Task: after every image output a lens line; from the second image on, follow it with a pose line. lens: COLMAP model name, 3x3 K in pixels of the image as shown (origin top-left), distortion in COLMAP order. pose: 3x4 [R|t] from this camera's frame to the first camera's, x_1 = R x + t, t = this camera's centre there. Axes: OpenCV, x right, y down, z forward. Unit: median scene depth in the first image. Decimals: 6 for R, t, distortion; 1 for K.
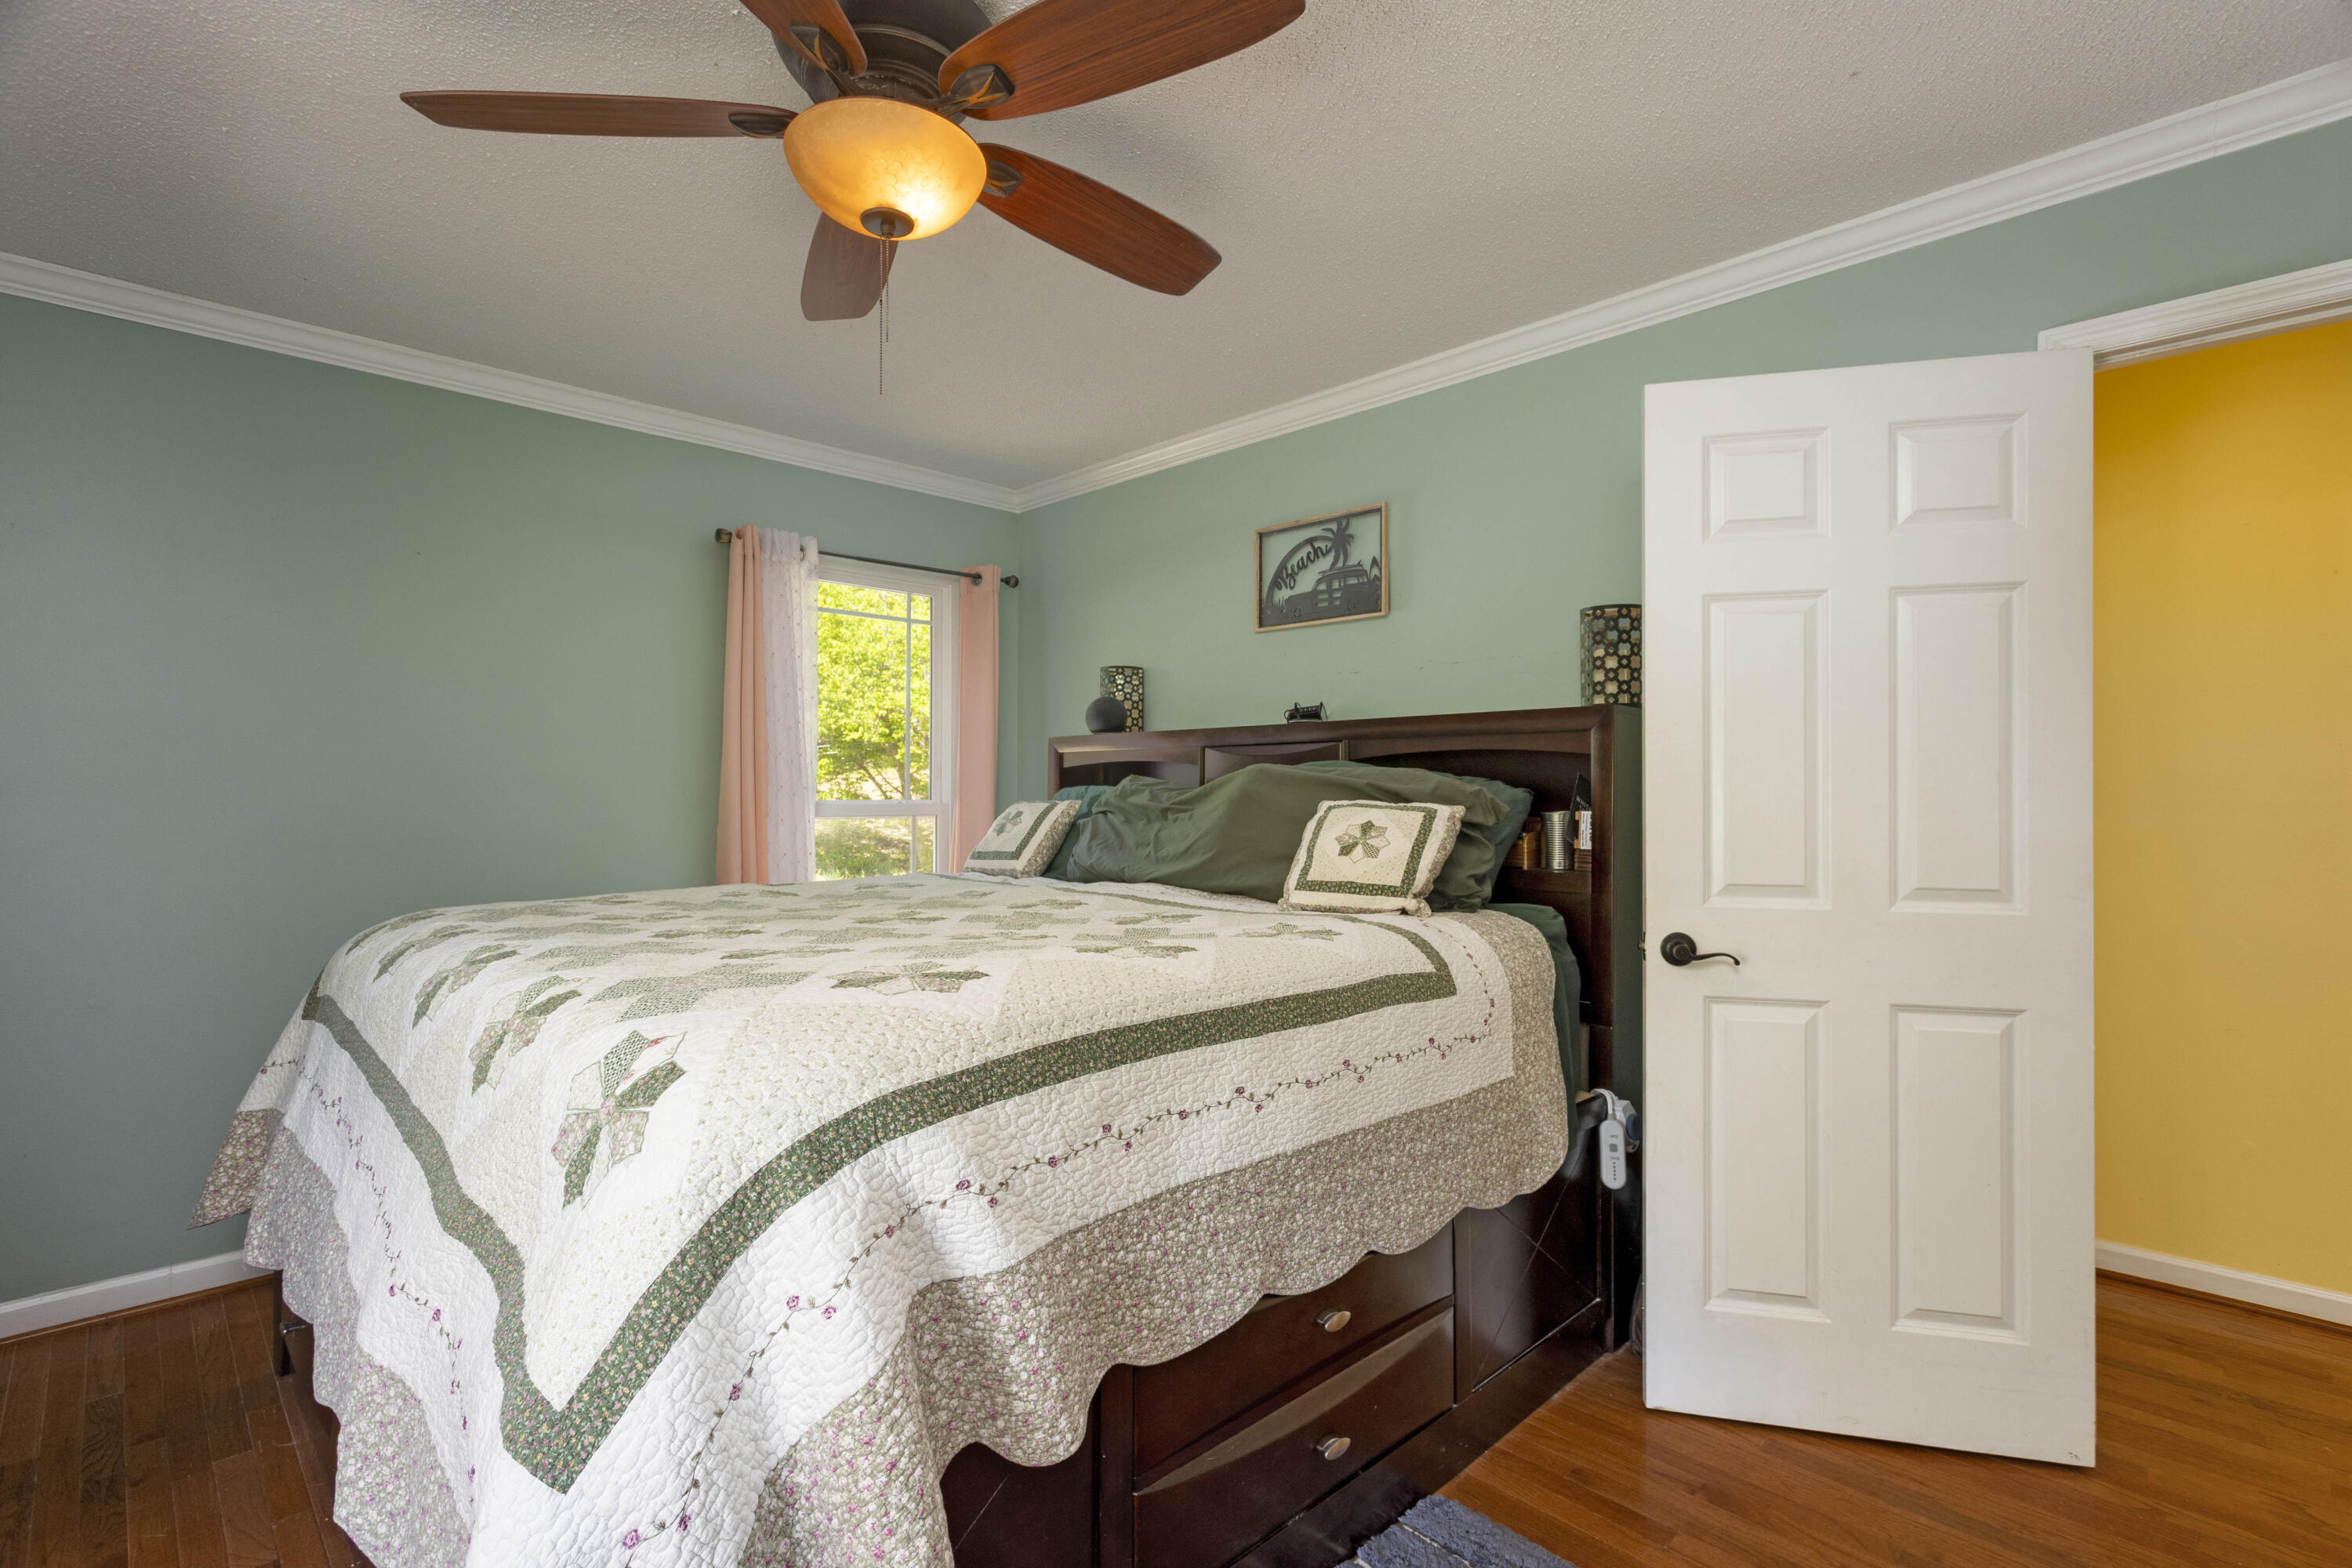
lens RADIAL K [[1108.6, 0, 1177.9], [0, 1108.6, 786.0], [0, 0, 1]] dist [-0.005053, 0.002408]
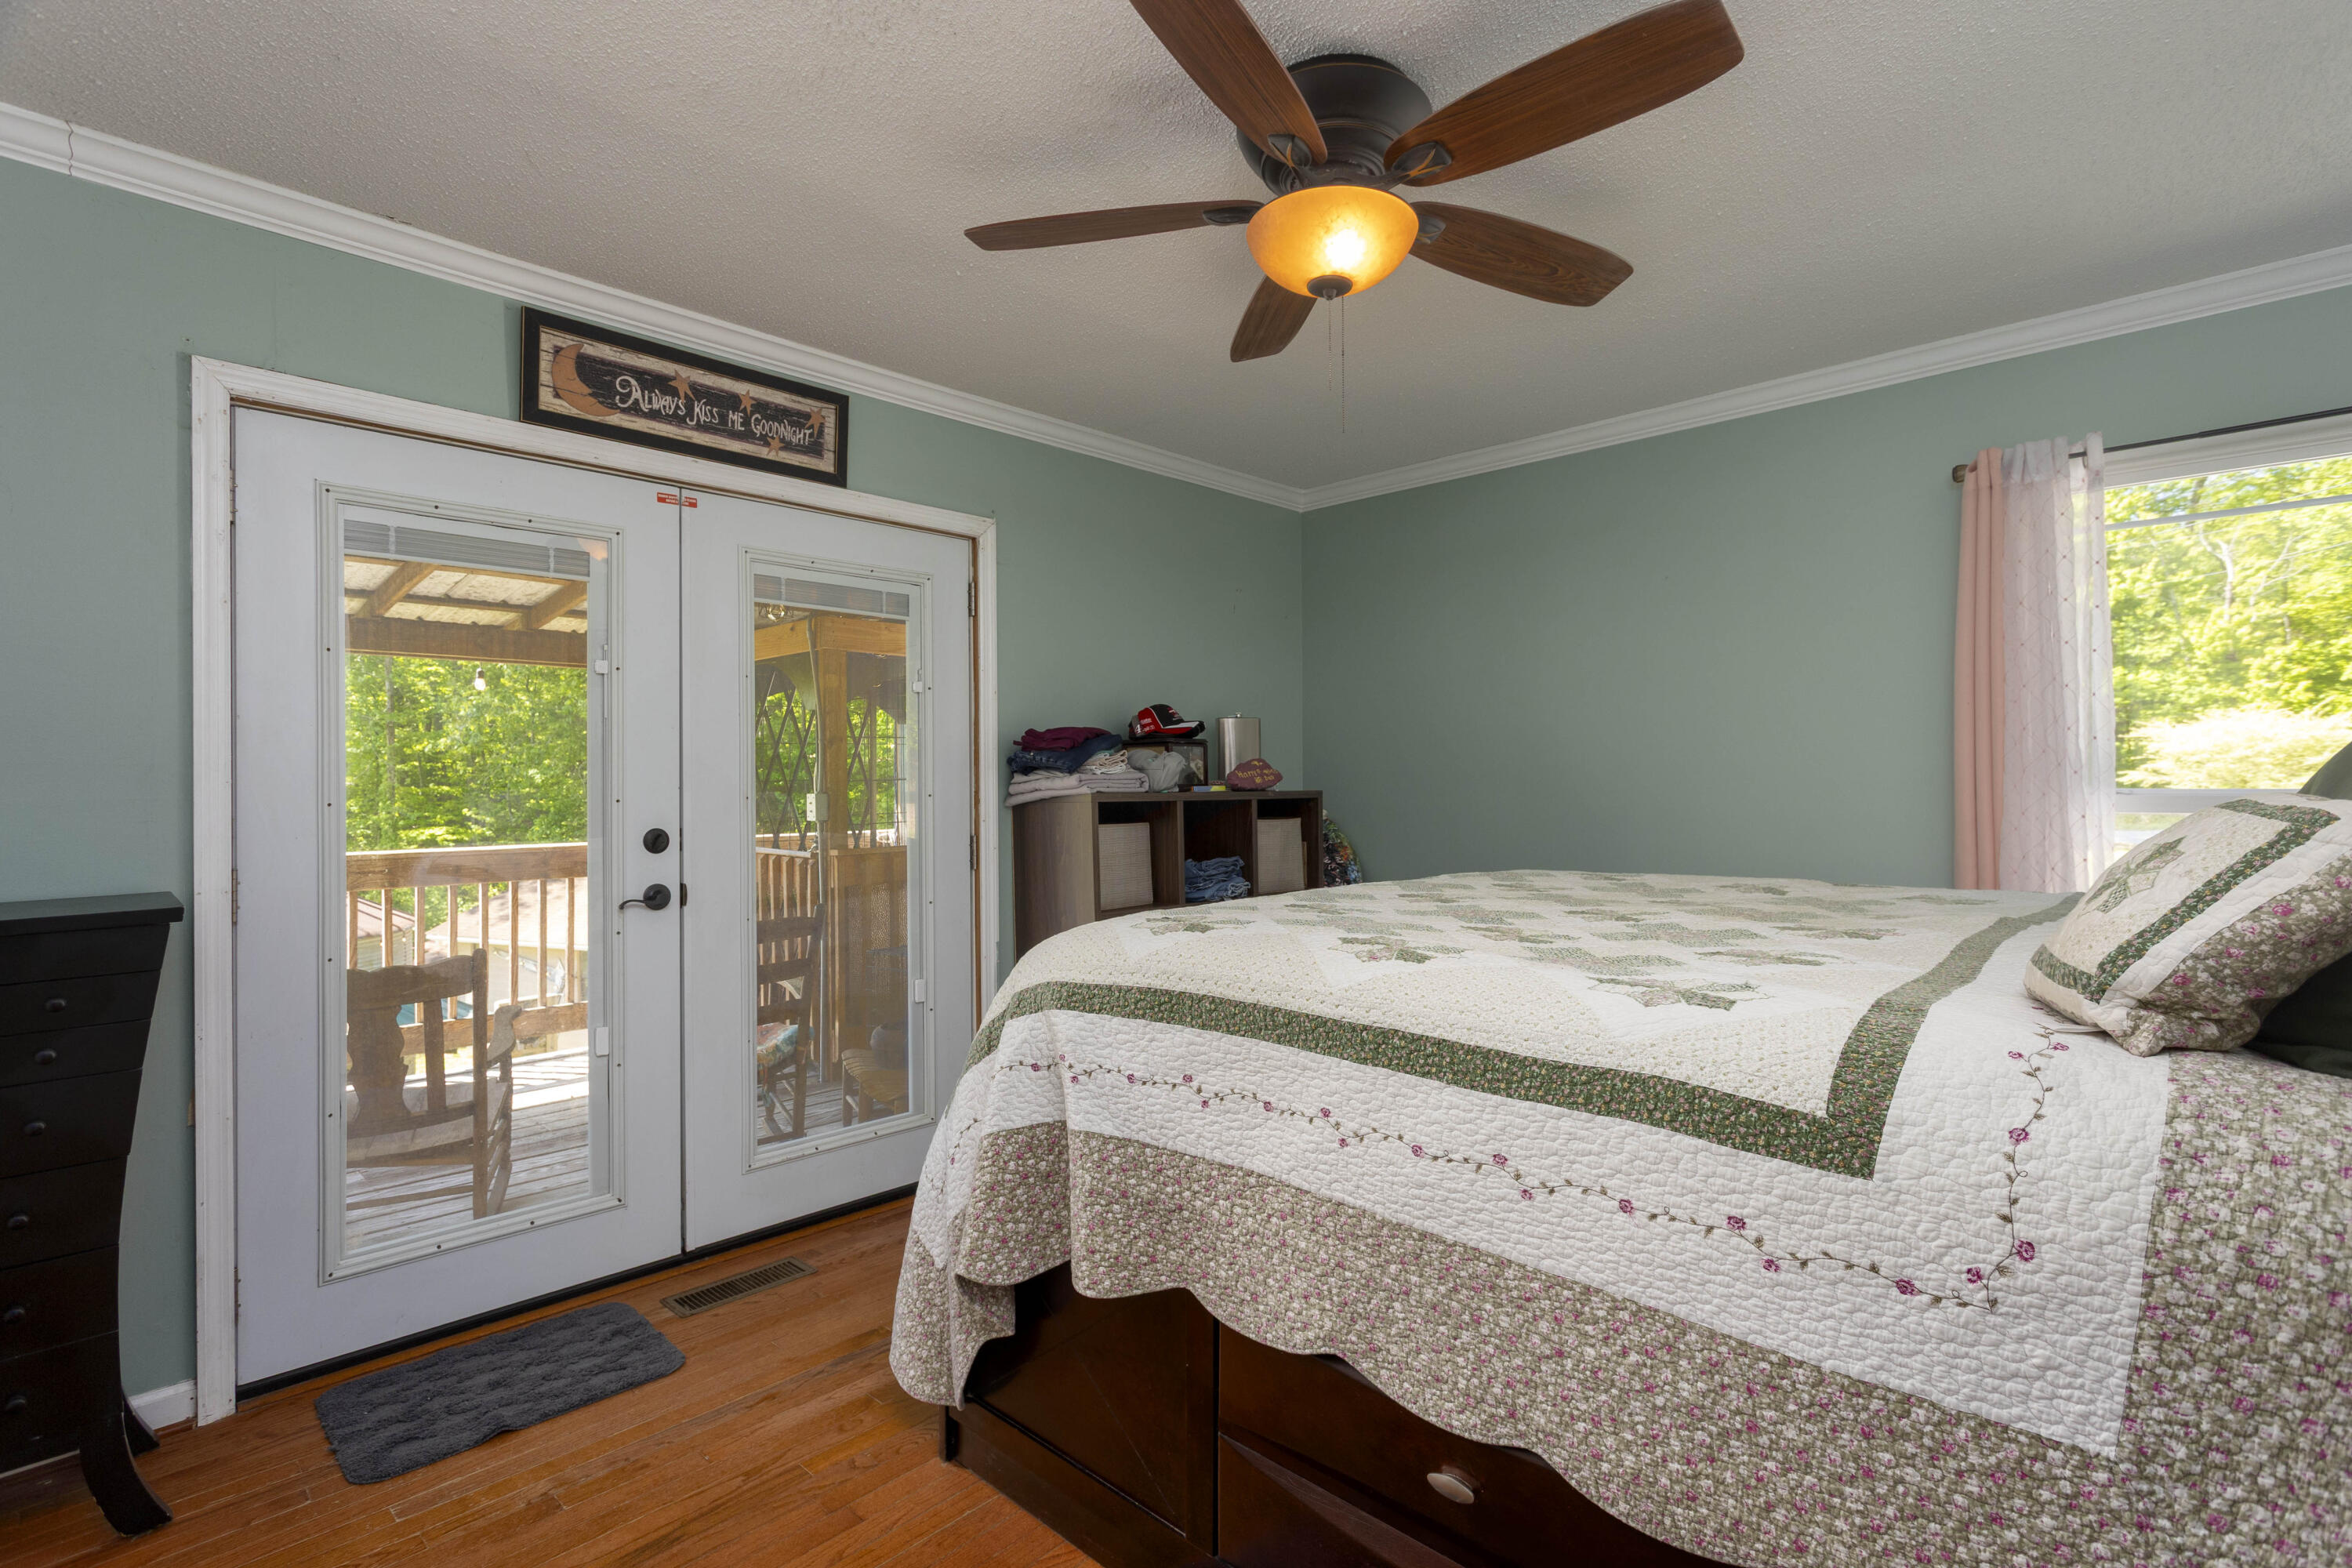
lens RADIAL K [[1108.6, 0, 1177.1], [0, 1108.6, 781.5], [0, 0, 1]] dist [-0.005053, 0.002408]
pose [[0.026892, 0.001163, -0.999638, 0.898435], [0.010739, 0.999941, 0.001452, 0.003851], [0.999581, -0.010775, 0.026878, 0.811668]]
